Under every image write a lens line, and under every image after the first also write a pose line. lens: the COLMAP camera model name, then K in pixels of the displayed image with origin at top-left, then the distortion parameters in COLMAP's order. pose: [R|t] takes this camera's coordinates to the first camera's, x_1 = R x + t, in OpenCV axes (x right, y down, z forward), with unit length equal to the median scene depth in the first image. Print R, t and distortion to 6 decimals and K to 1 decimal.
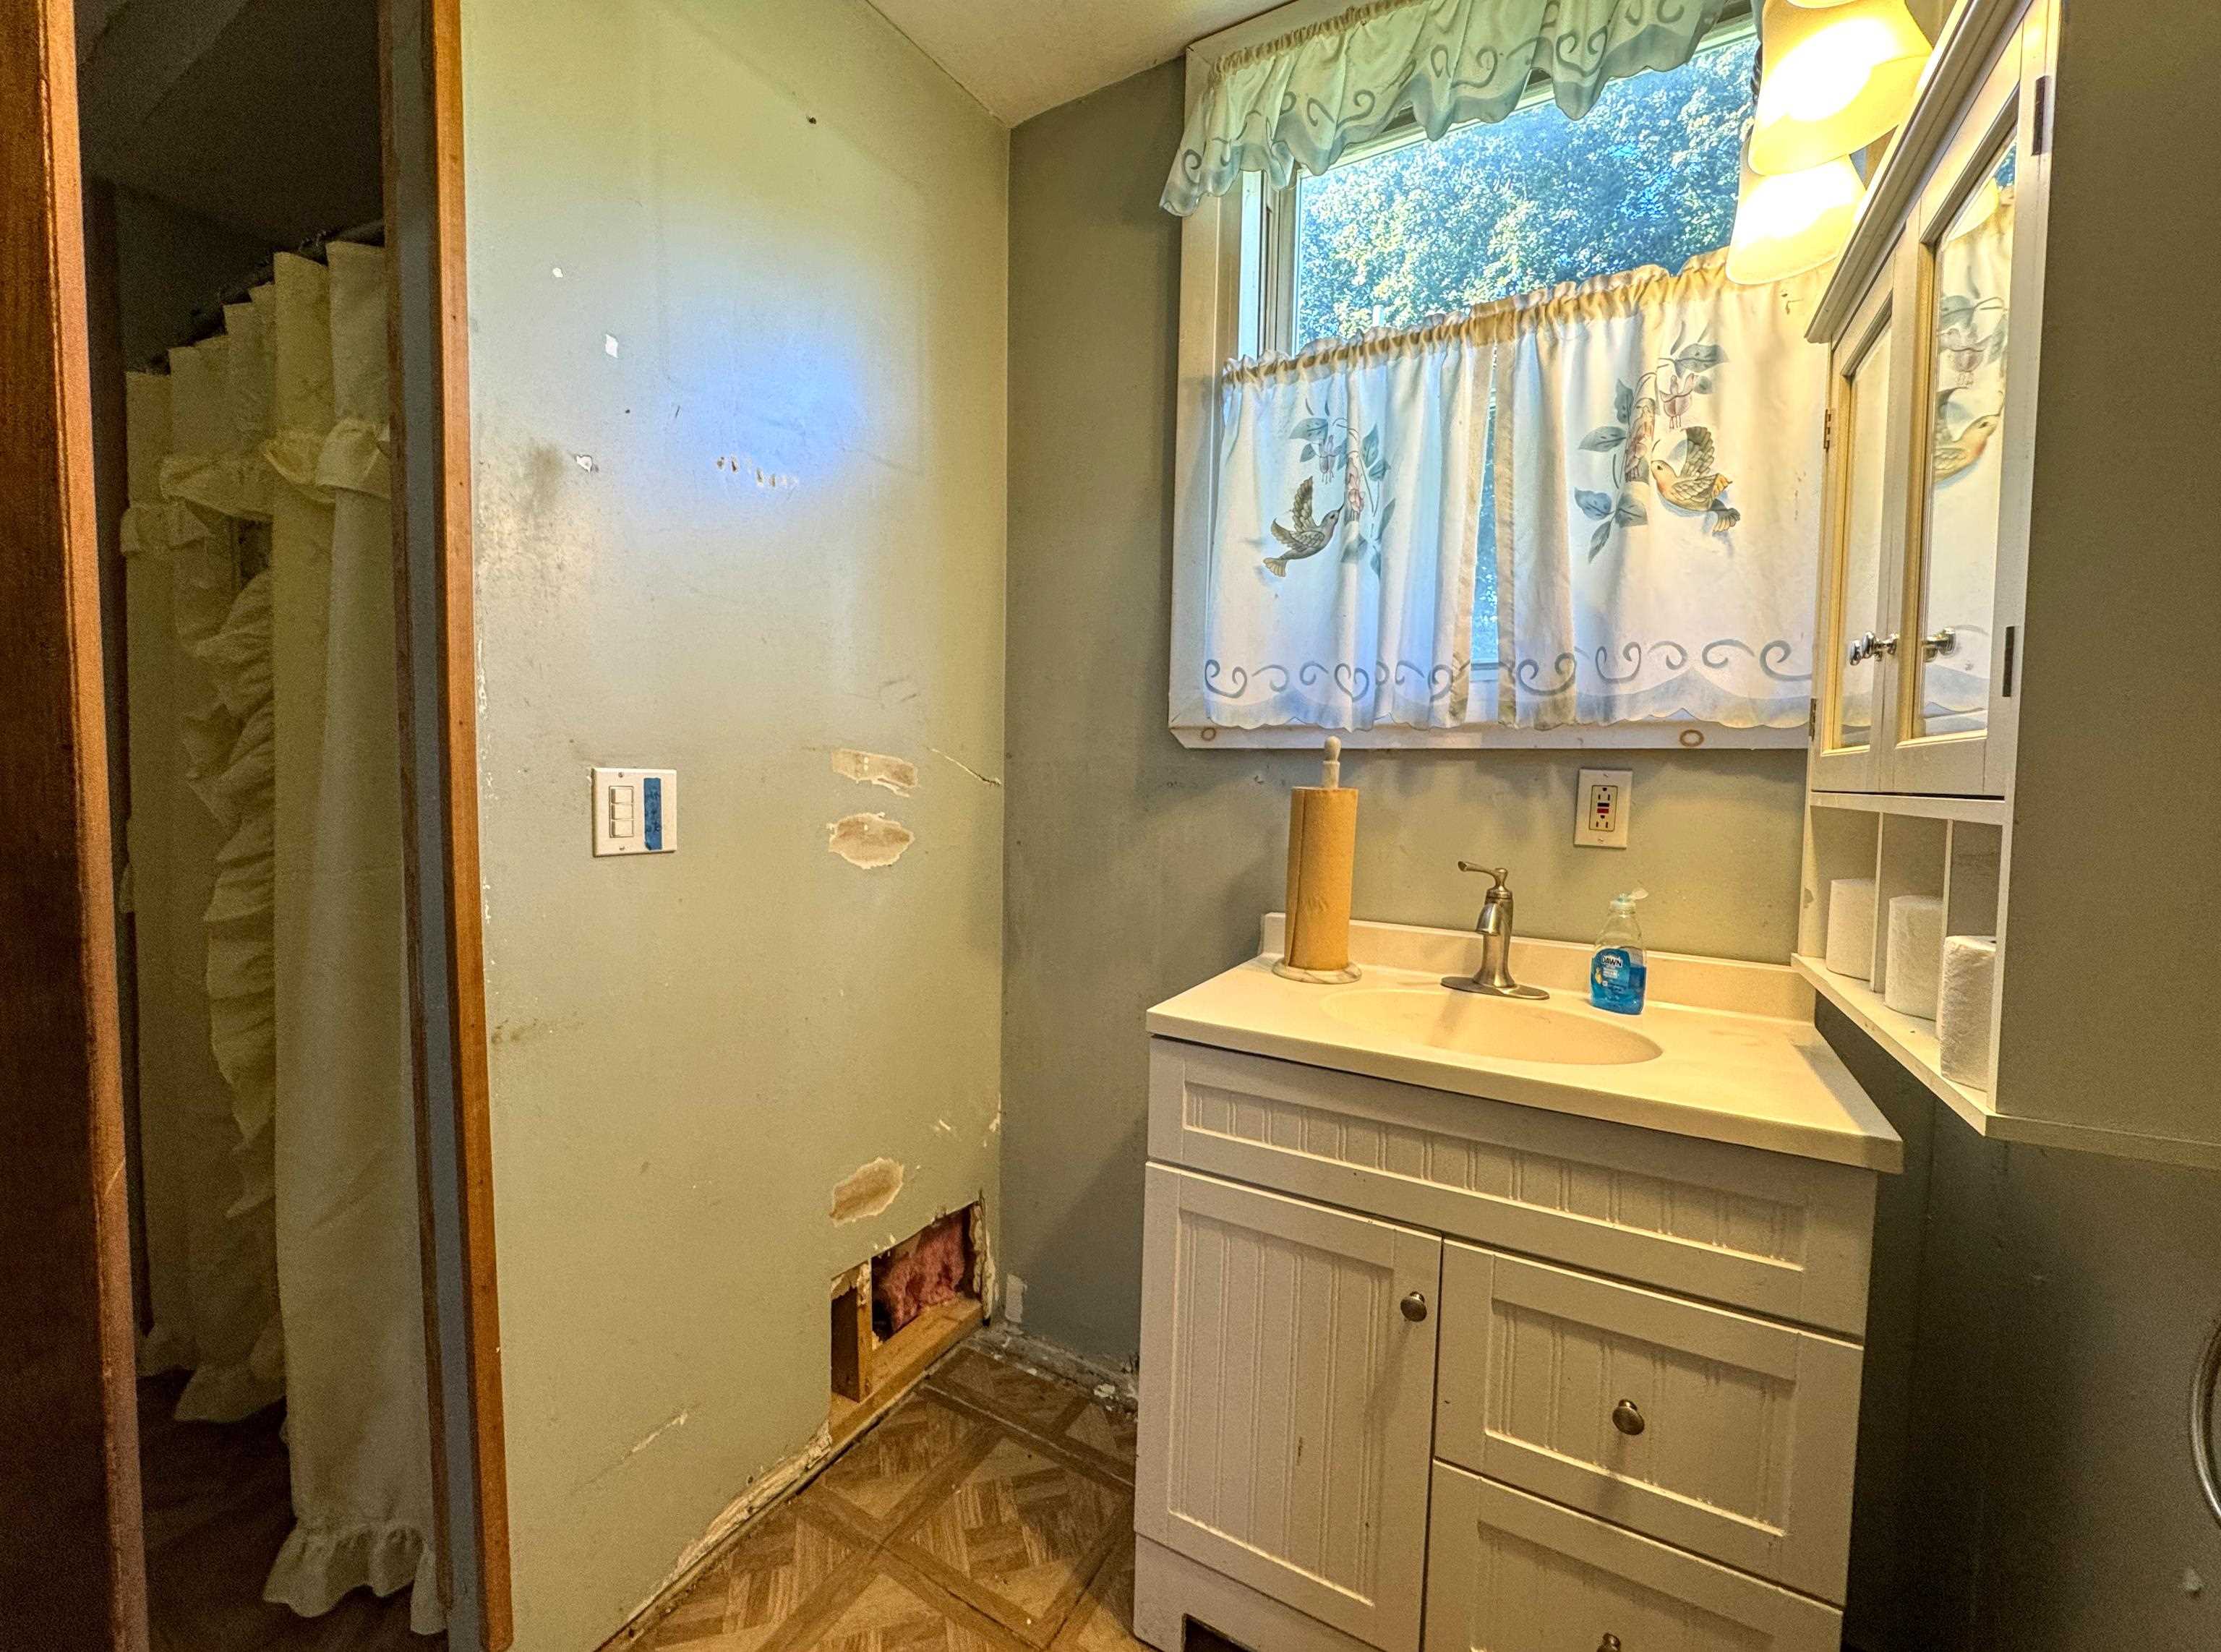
lens RADIAL K [[893.3, 0, 1107.6], [0, 893.3, 824.5], [0, 0, 1]] dist [-0.001380, 0.000069]
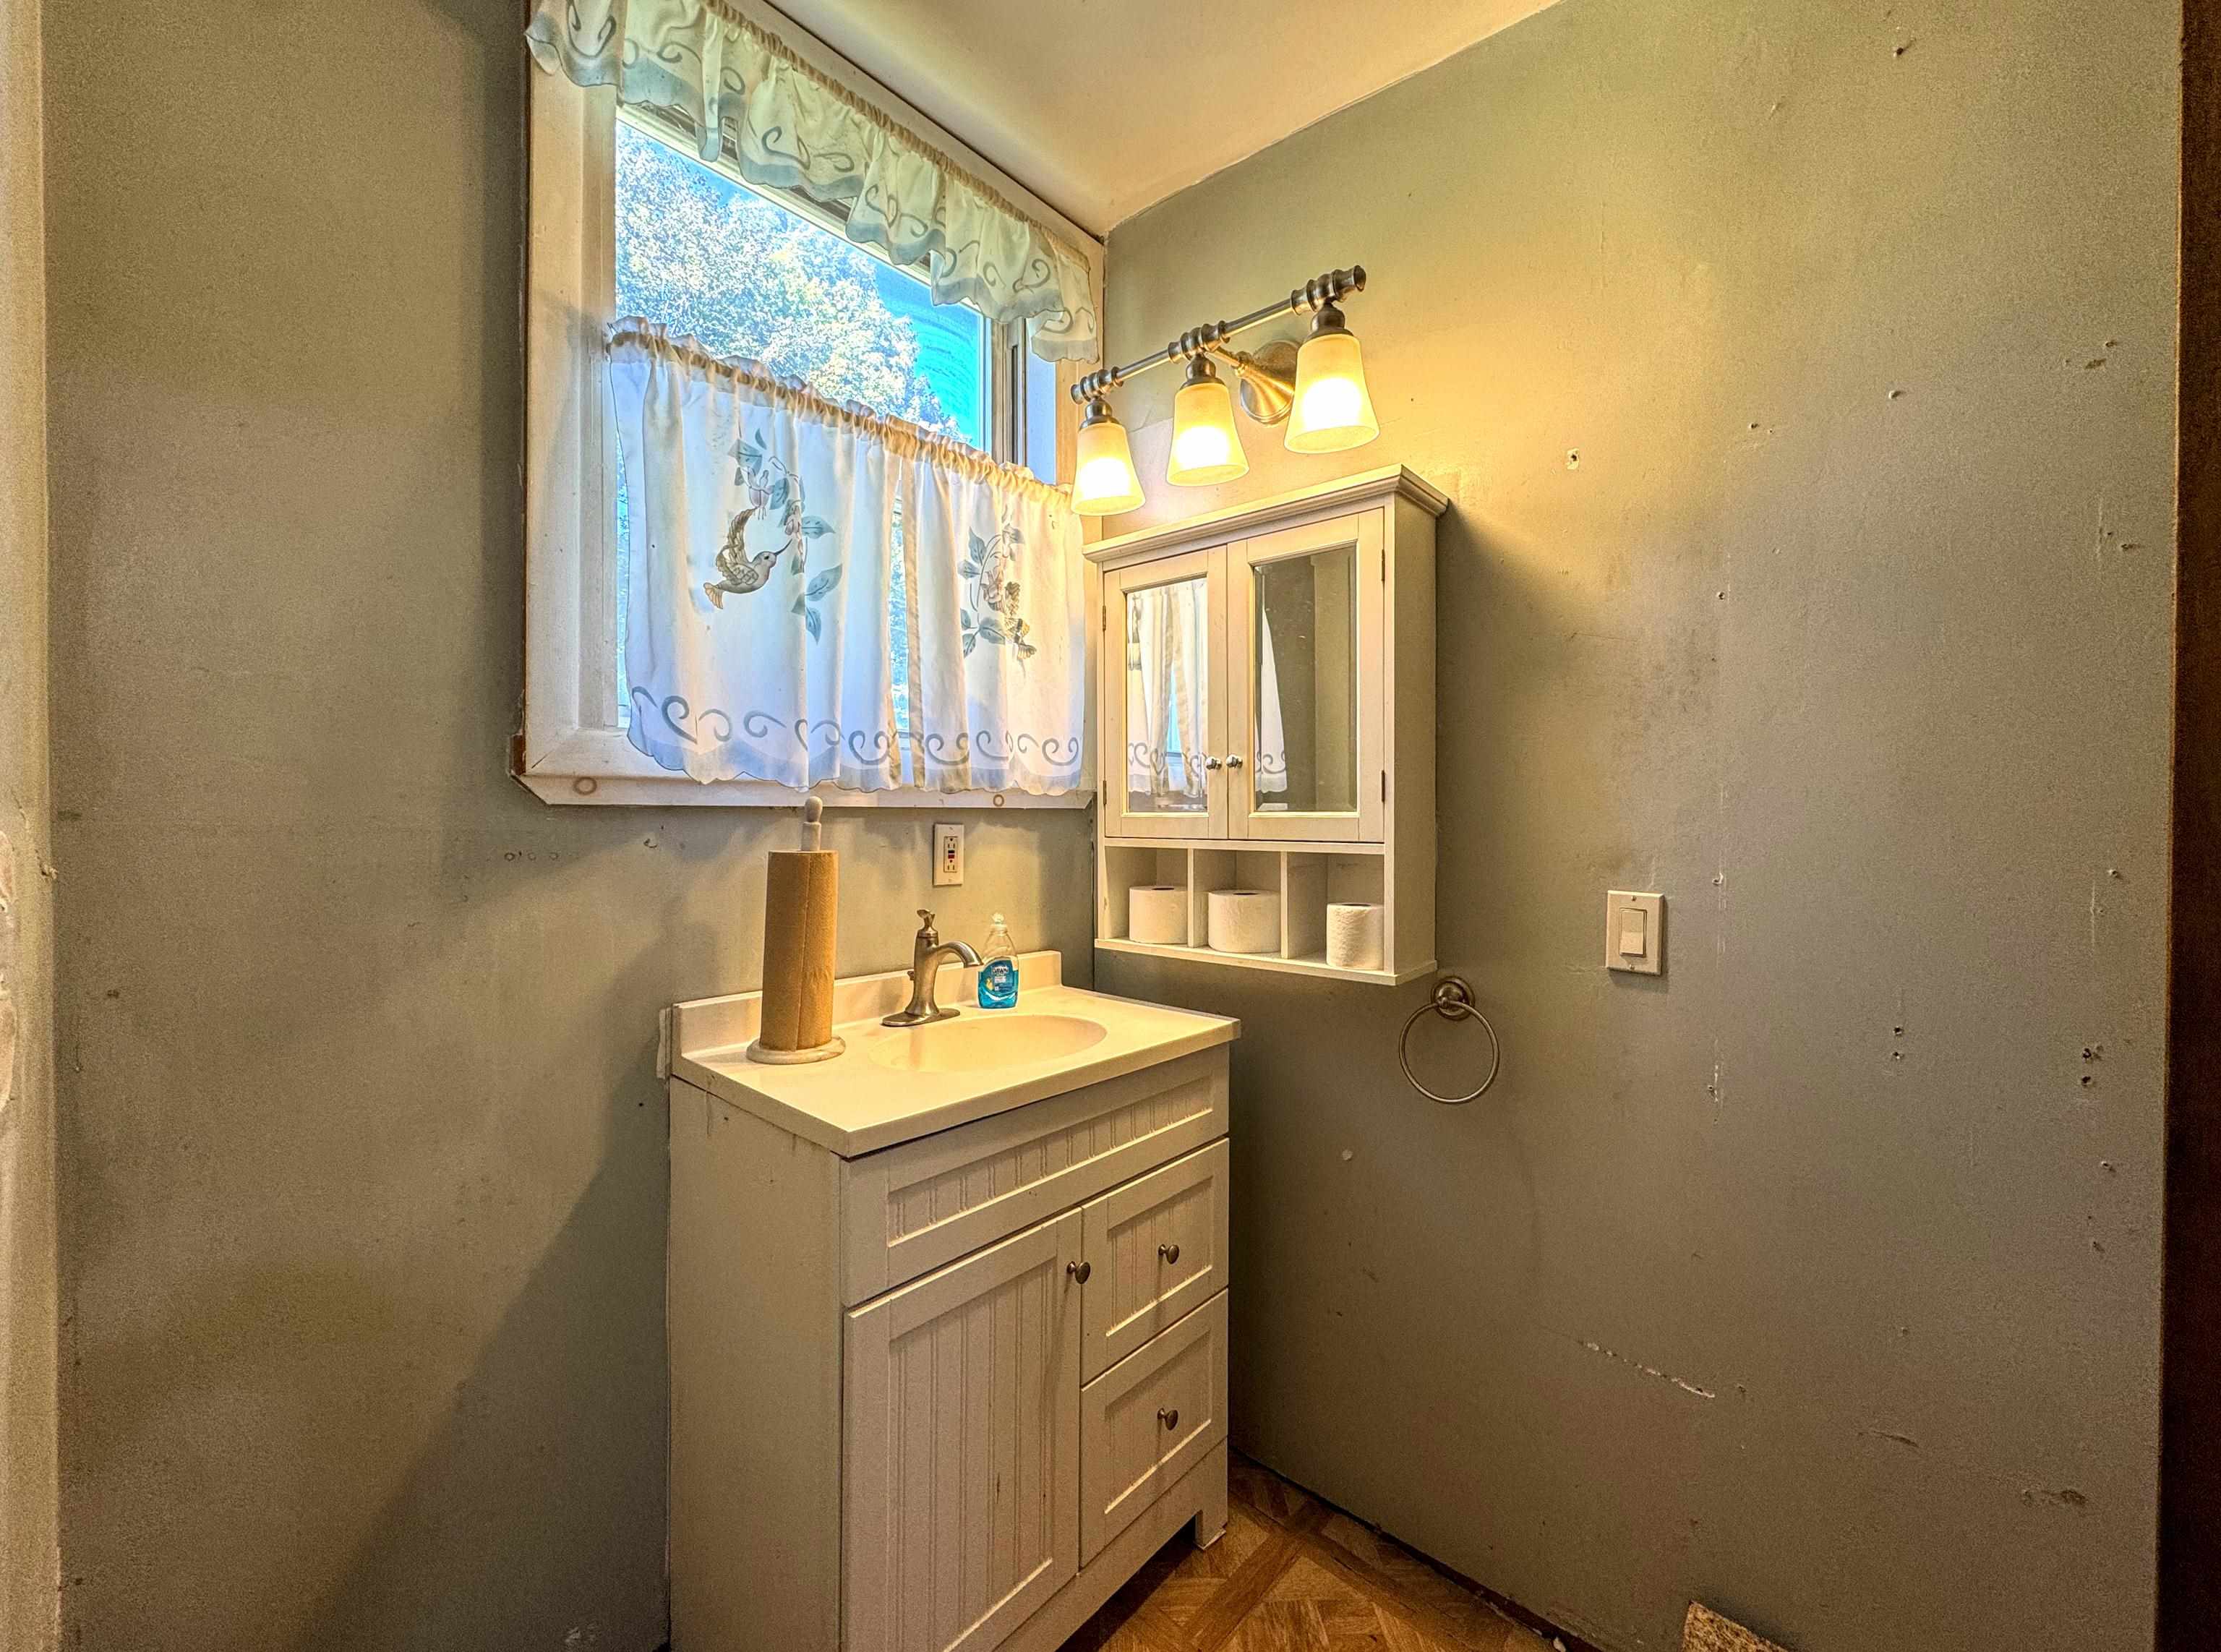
lens RADIAL K [[893.3, 0, 1107.6], [0, 893.3, 824.5], [0, 0, 1]] dist [-0.001380, 0.000069]
pose [[0.219384, -0.027318, 0.975256, -0.626083], [0.057861, 0.998213, 0.014945, -0.066705], [-0.973921, 0.053150, 0.220573, 0.503149]]
